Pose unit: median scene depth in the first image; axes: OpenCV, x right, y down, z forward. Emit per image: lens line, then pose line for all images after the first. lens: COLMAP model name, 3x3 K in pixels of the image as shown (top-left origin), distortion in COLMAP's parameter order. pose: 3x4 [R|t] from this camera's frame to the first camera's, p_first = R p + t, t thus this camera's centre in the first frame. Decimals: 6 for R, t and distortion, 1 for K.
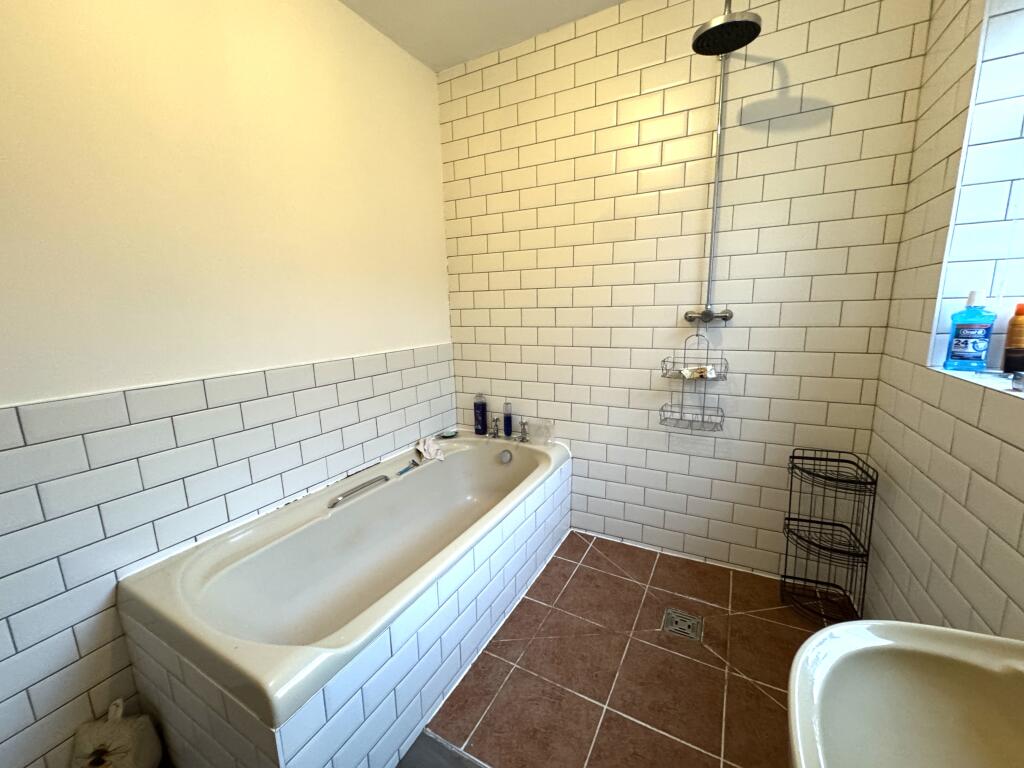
lens RADIAL K [[405.2, 0, 510.6], [0, 405.2, 383.7], [0, 0, 1]] dist [-0.002545, -0.000136]
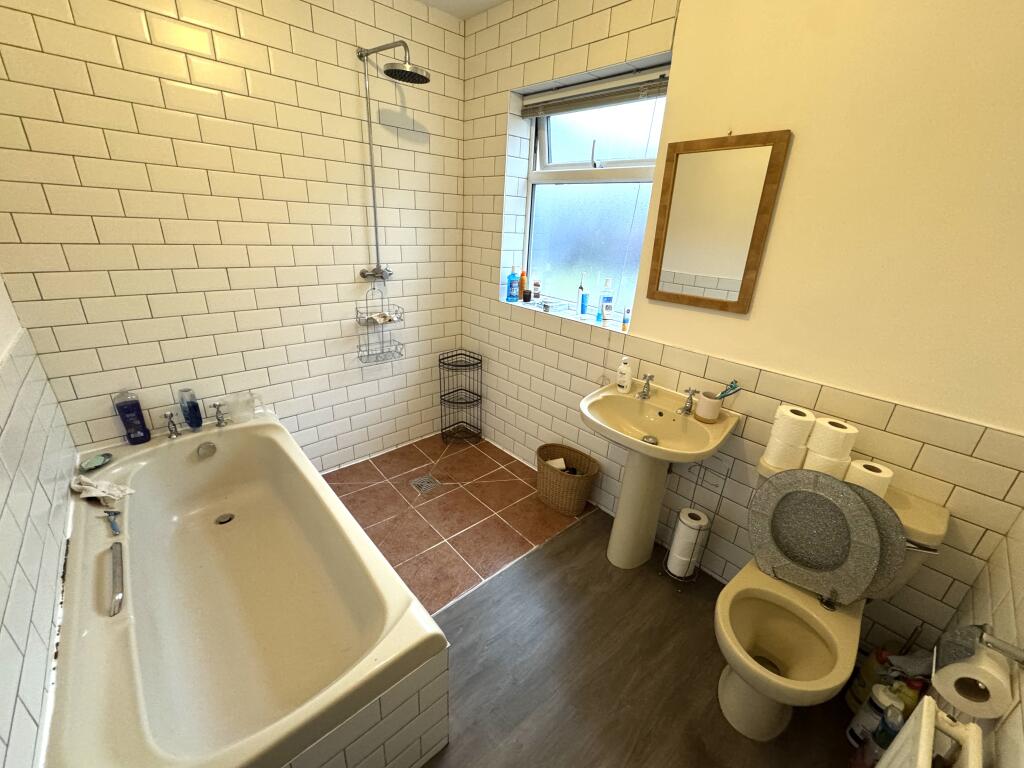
lens RADIAL K [[405.2, 0, 507.6], [0, 405.2, 383.8], [0, 0, 1]] dist [-0.002545, -0.000136]
pose [[0.335868, -0.312972, 0.888392, -0.655037], [0.112806, 0.949760, 0.291943, -0.164039], [-0.935130, 0.002162, 0.354299, 0.144812]]
